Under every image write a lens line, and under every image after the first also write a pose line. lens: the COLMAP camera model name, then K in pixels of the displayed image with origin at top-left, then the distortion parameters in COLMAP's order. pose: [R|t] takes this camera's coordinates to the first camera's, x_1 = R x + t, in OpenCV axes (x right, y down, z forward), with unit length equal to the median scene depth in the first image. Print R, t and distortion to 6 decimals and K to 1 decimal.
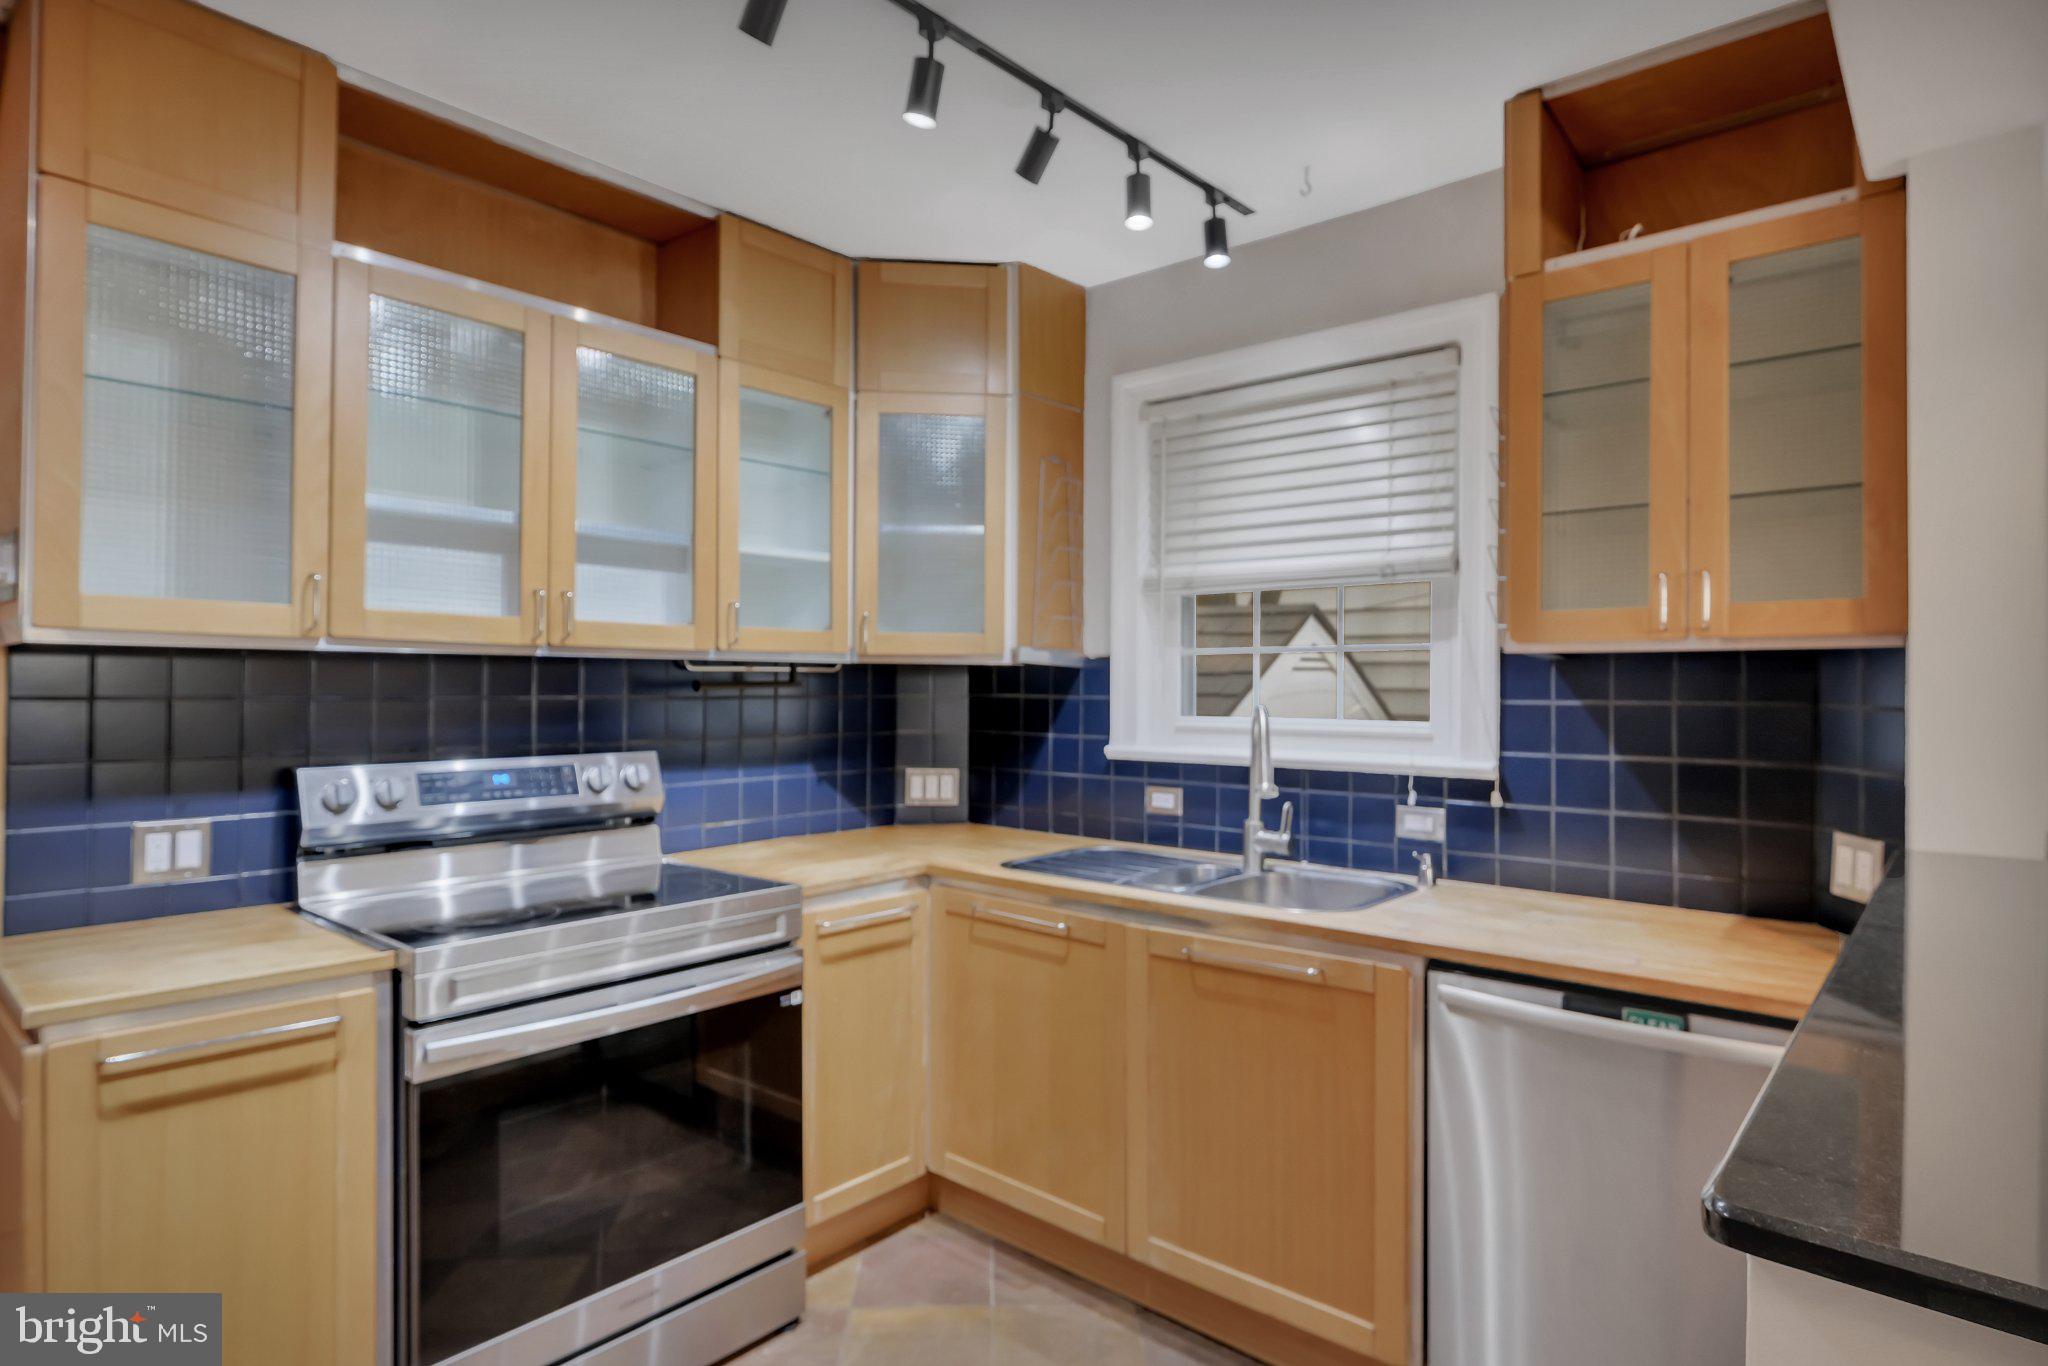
lens RADIAL K [[1078.3, 0, 1051.3], [0, 1078.3, 679.3], [0, 0, 1]] dist [-0.008529, 0.004327]
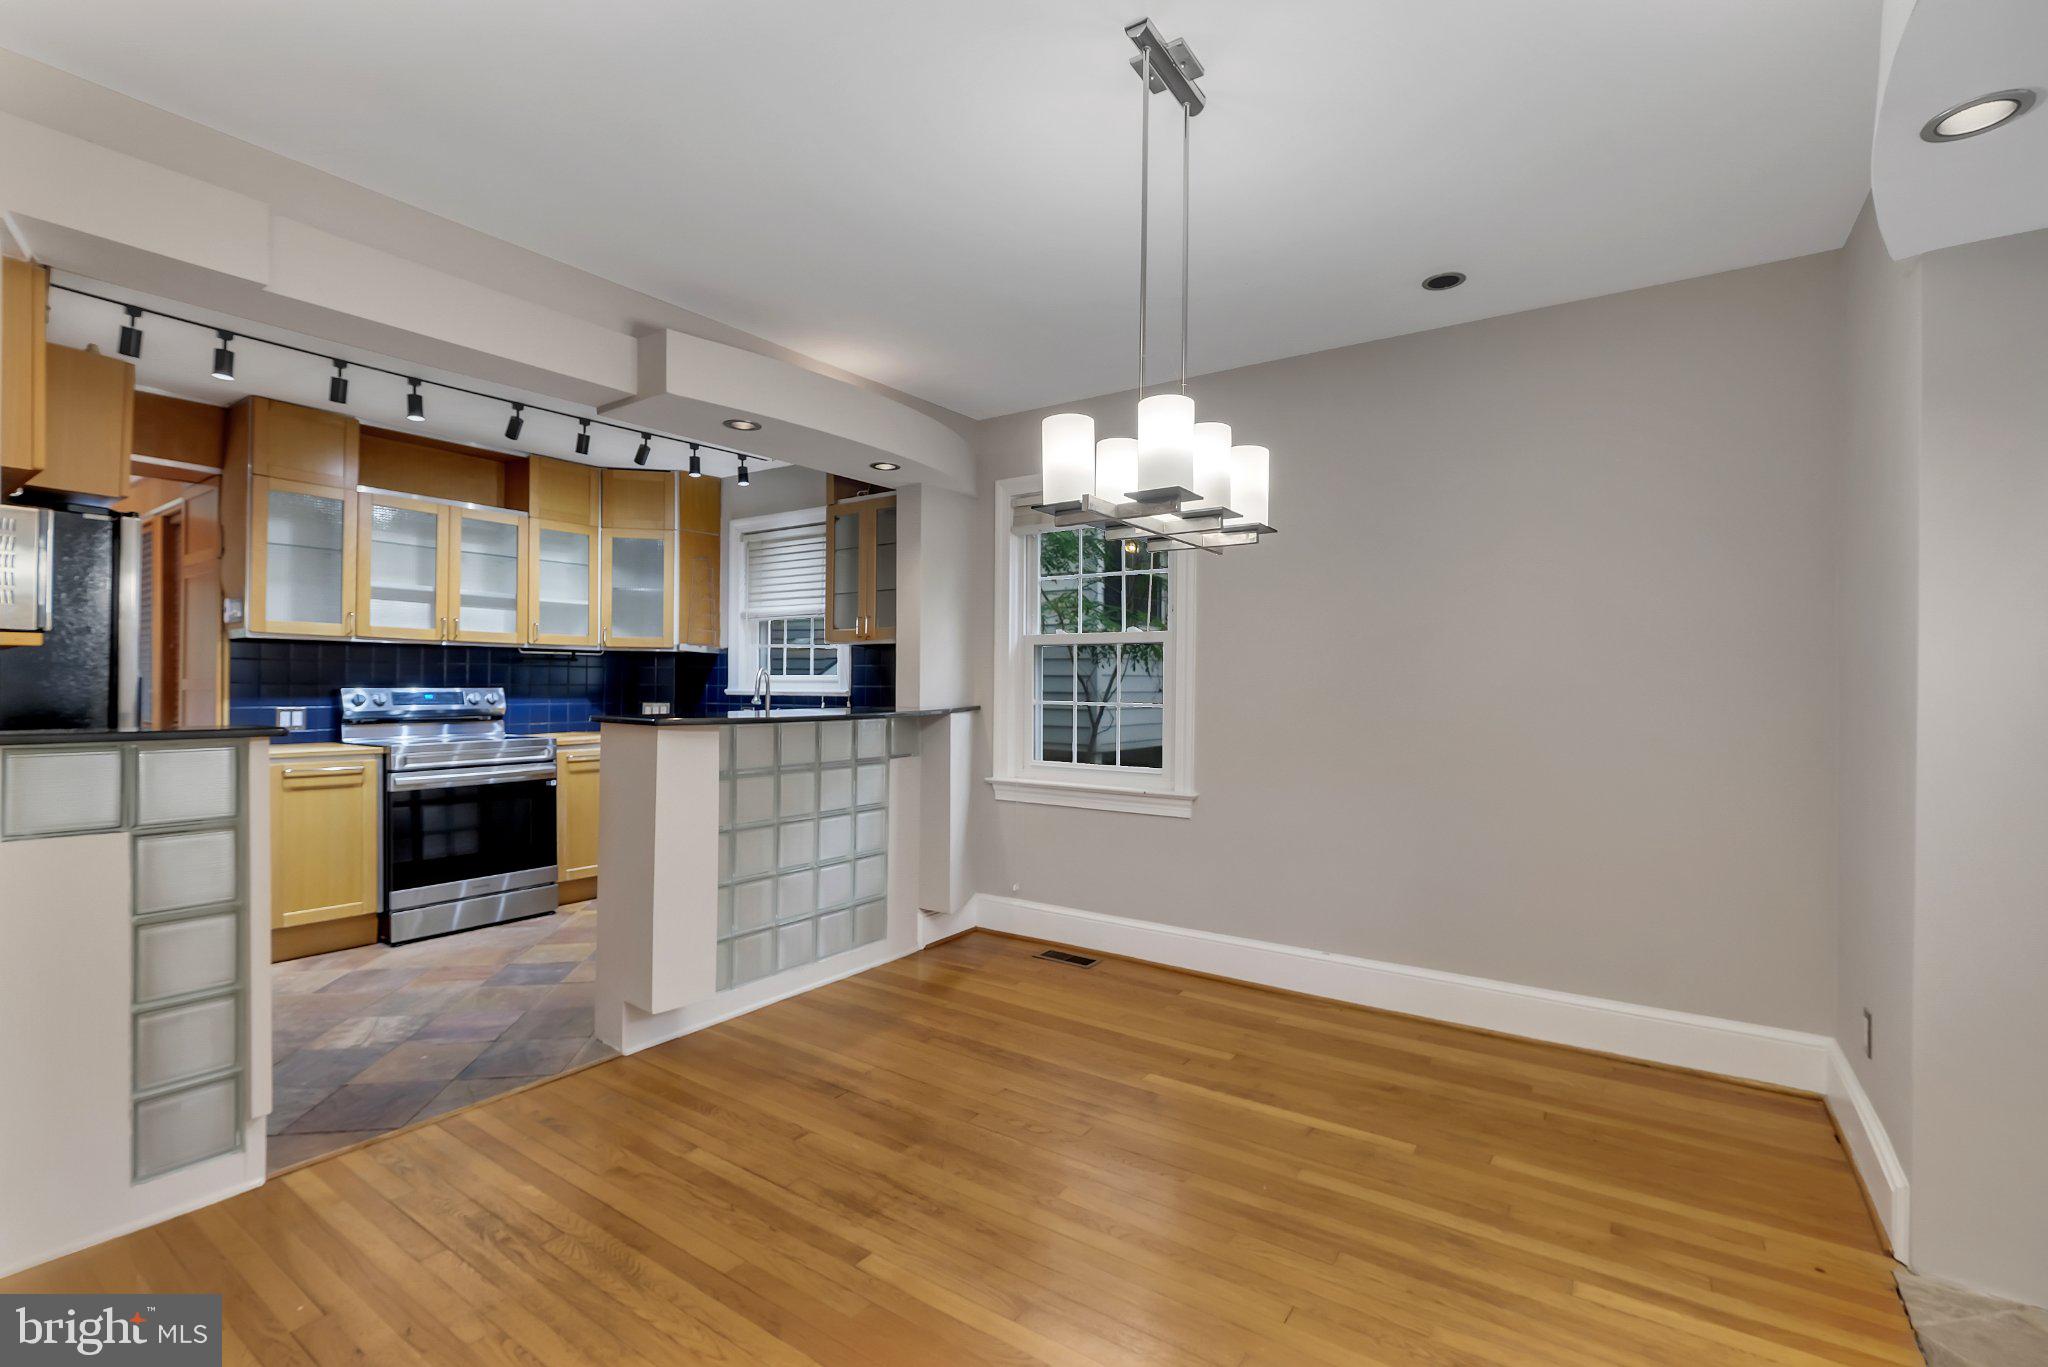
lens RADIAL K [[904.8, 0, 1053.0], [0, 904.8, 677.7], [0, 0, 1]] dist [-0.009810, -0.000327]
pose [[0.994114, 0.001657, 0.108330, 0.618713], [-0.001509, 0.999998, -0.001446, 0.049127], [-0.108332, 0.001274, 0.994114, -1.081630]]
